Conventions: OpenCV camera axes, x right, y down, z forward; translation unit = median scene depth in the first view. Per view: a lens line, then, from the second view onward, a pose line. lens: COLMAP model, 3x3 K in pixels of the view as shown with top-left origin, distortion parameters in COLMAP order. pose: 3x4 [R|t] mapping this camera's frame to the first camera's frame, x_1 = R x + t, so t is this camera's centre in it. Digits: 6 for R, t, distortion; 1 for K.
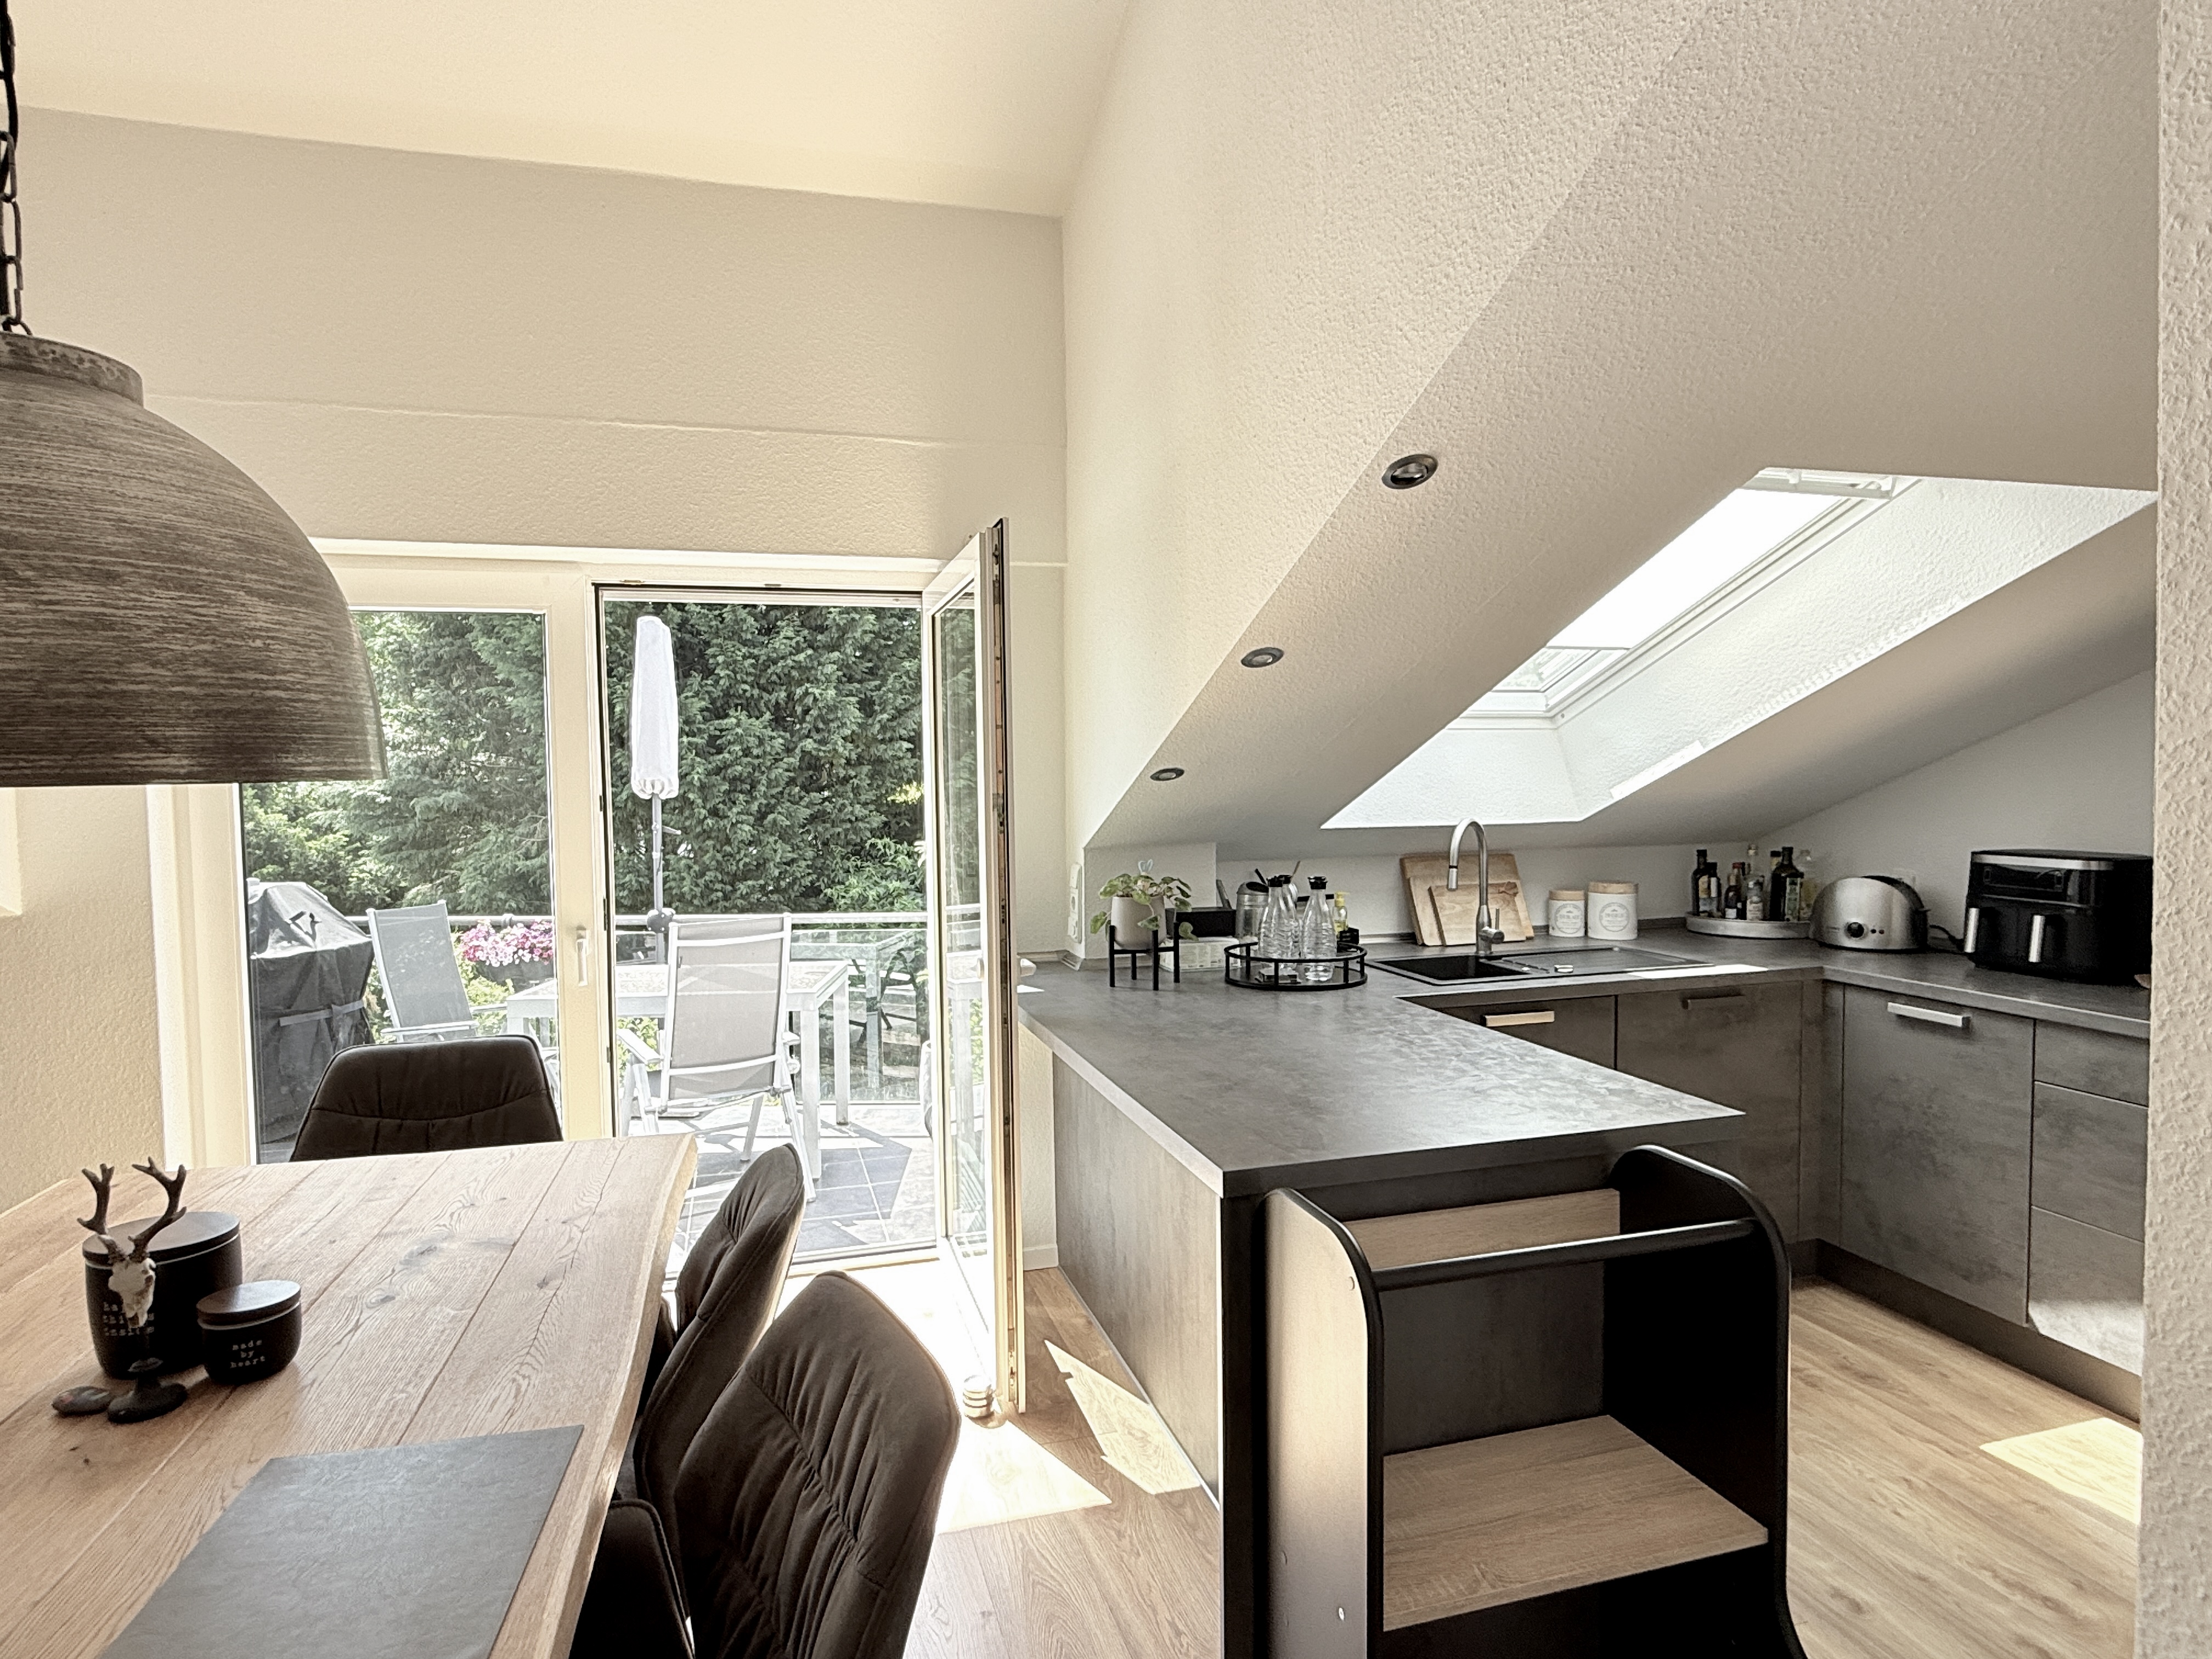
lens RADIAL K [[1230.0, 0, 1092.4], [0, 1230.0, 834.4], [0, 0, 1]] dist [-0.000711, 0.001656]
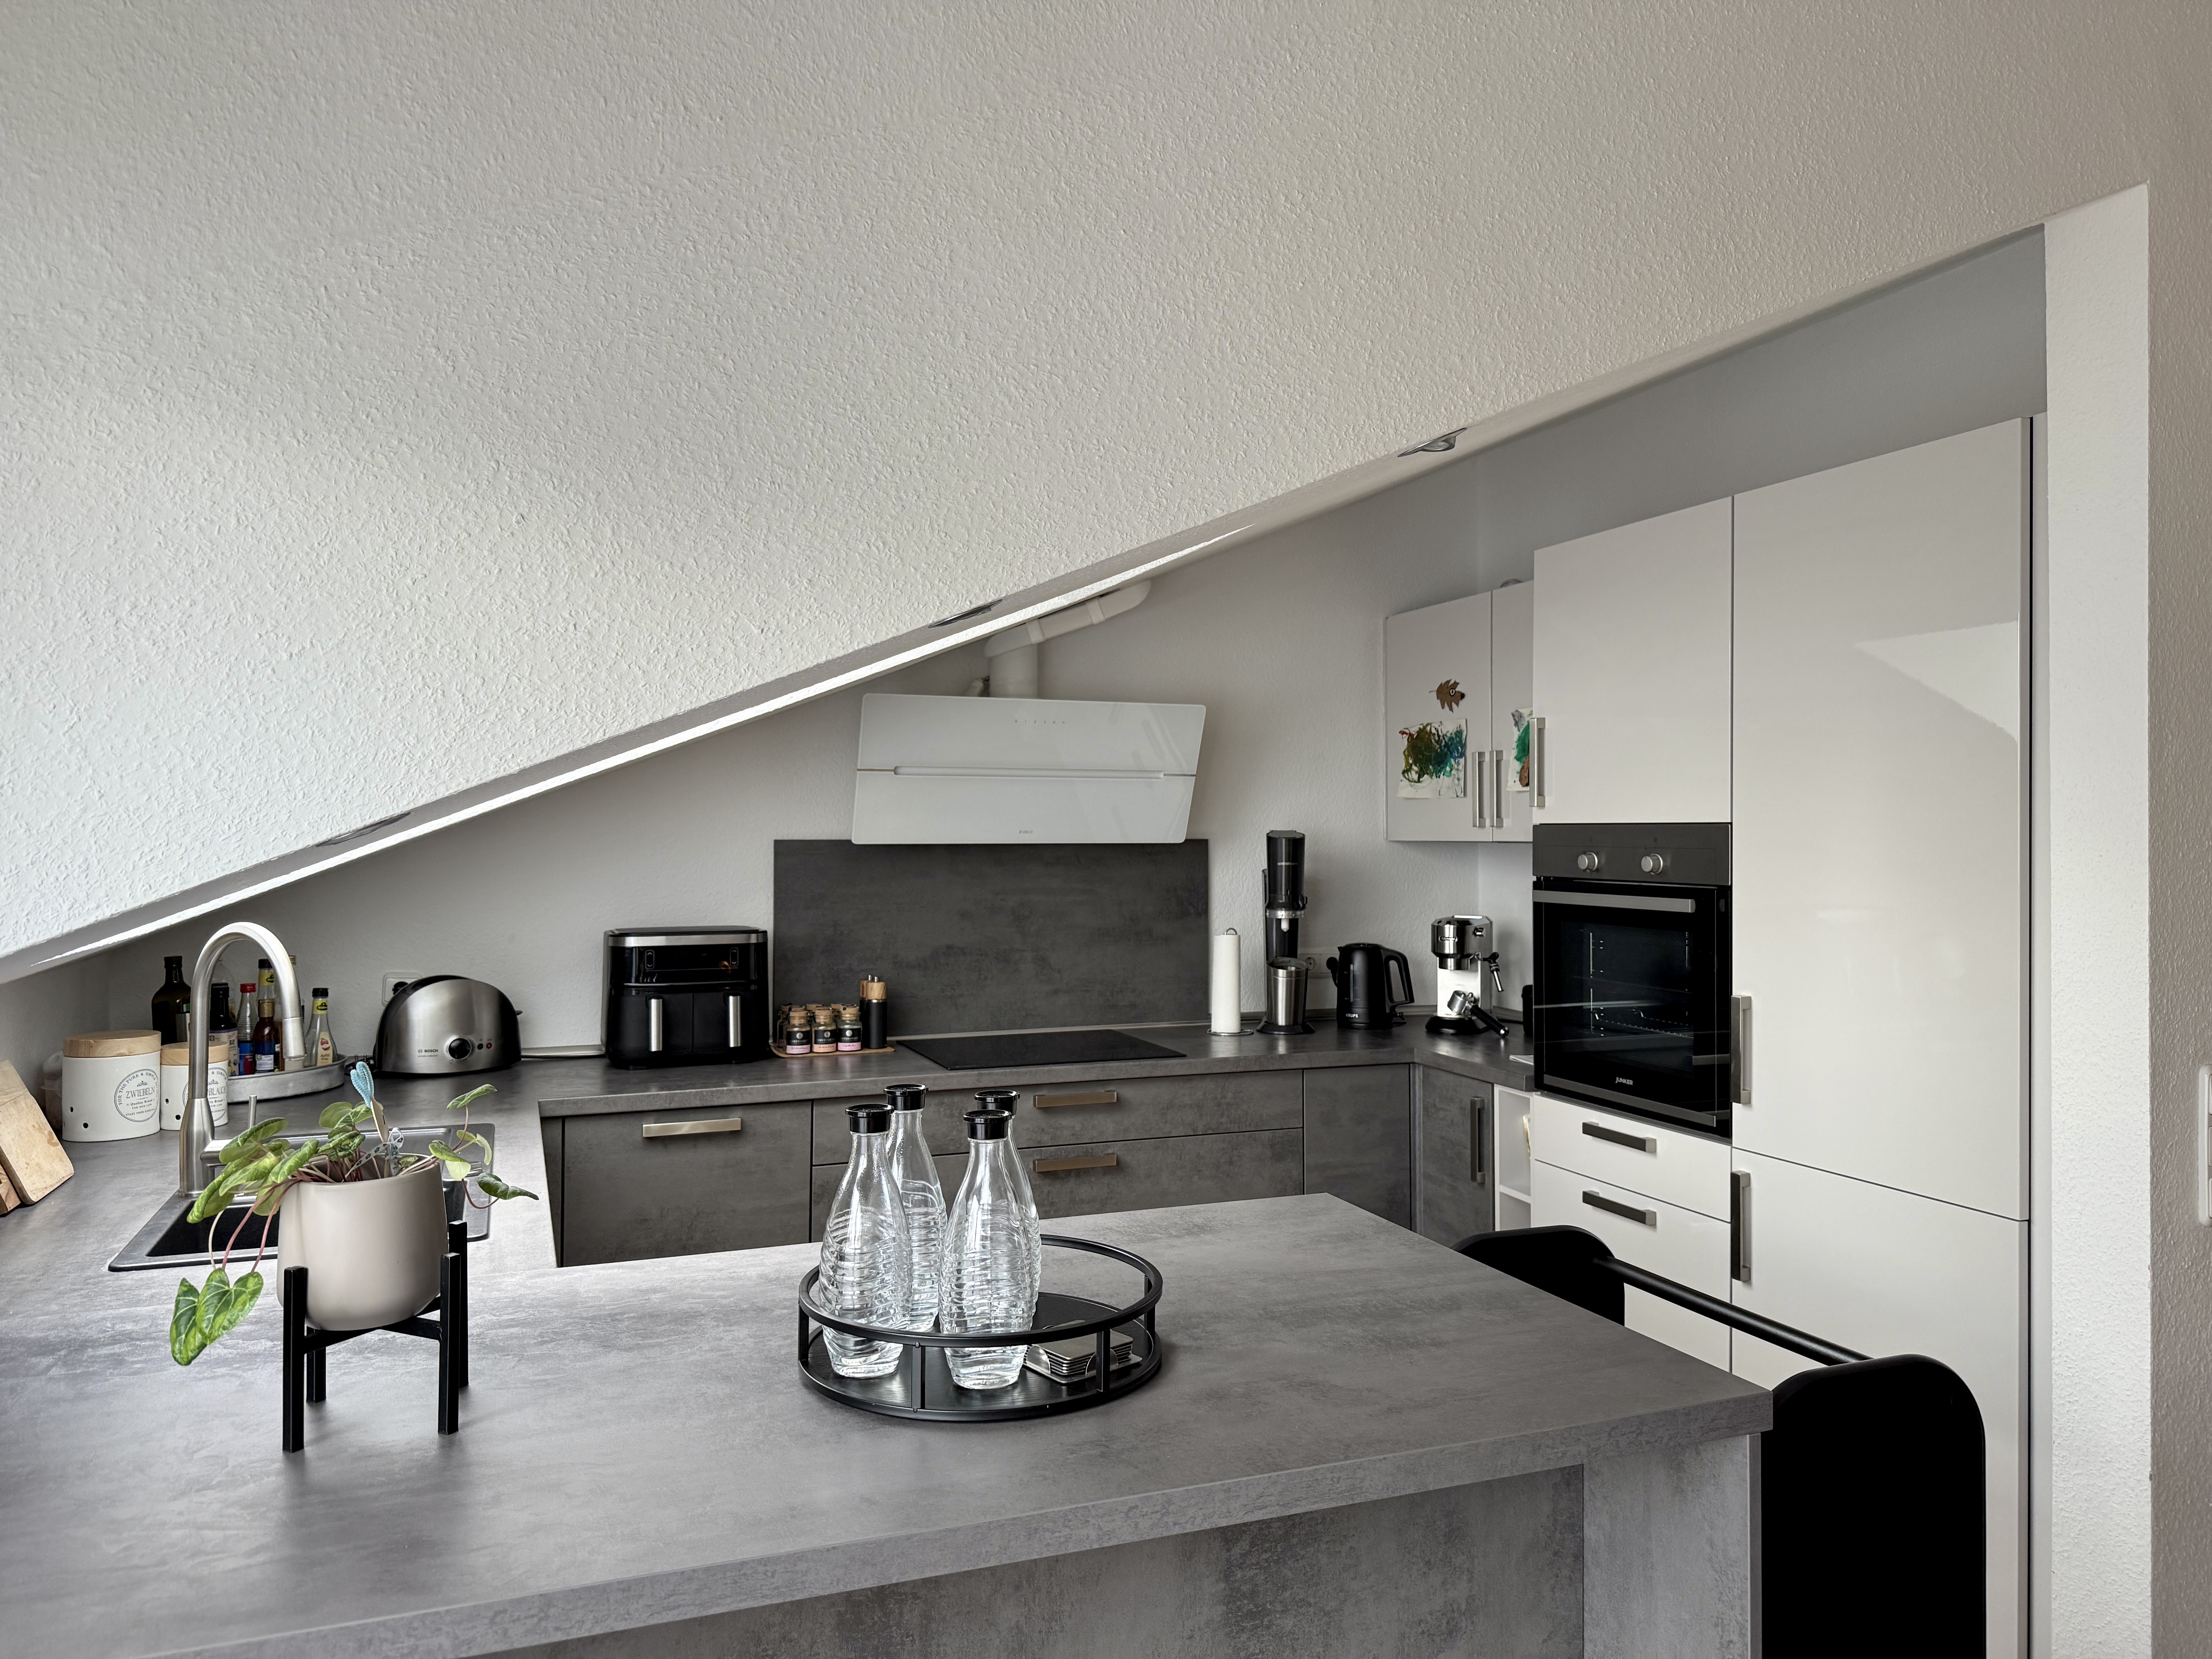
lens RADIAL K [[1560.9, 0, 1106.0], [0, 1560.9, 829.5], [0, 0, 1]] dist [0.049737, -0.072494]
pose [[-0.081032, 0.012822, 0.996629, -0.385548], [0.048793, 0.998769, -0.008883, -0.030964], [-0.995516, 0.047908, -0.081558, 0.718518]]
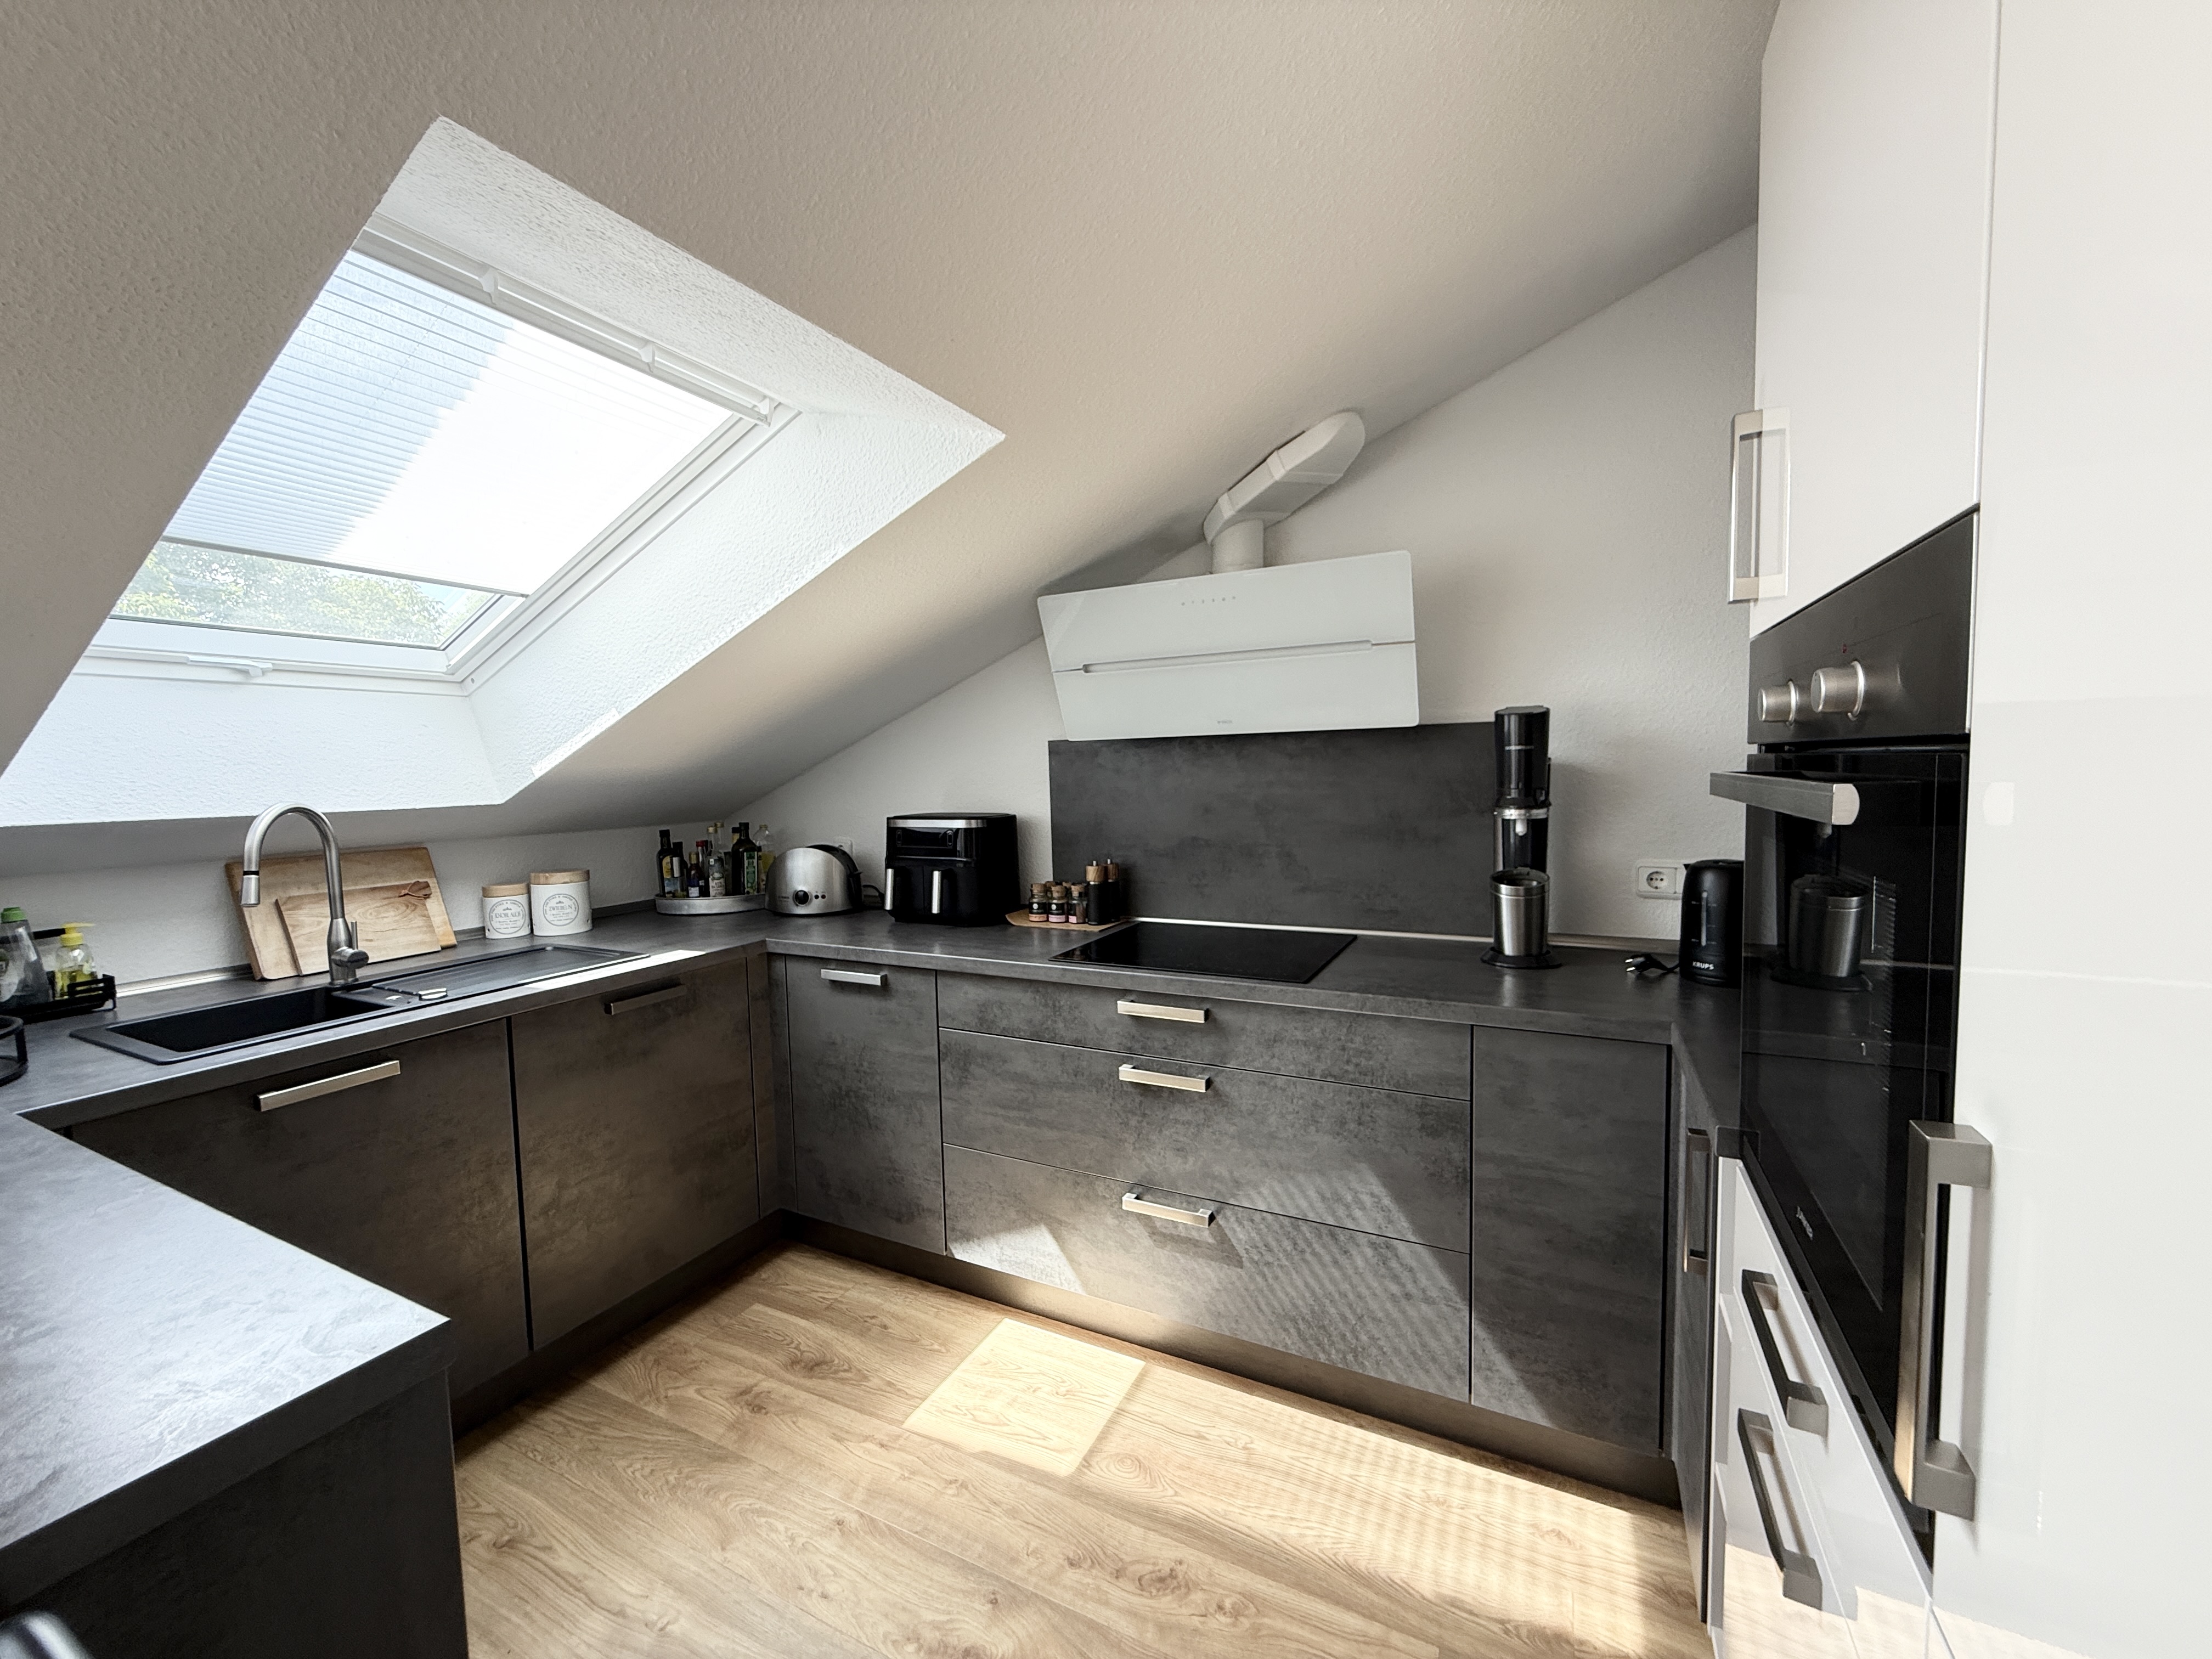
lens RADIAL K [[891.3, 0, 1102.9], [0, 891.3, 824.3], [0, 0, 1]] dist [0.001371, 0.000215]
pose [[0.684589, -0.049355, 0.727256, 0.260340], [0.050696, 0.998513, 0.020043, 0.013764], [-0.727164, 0.023148, 0.686074, 0.304730]]
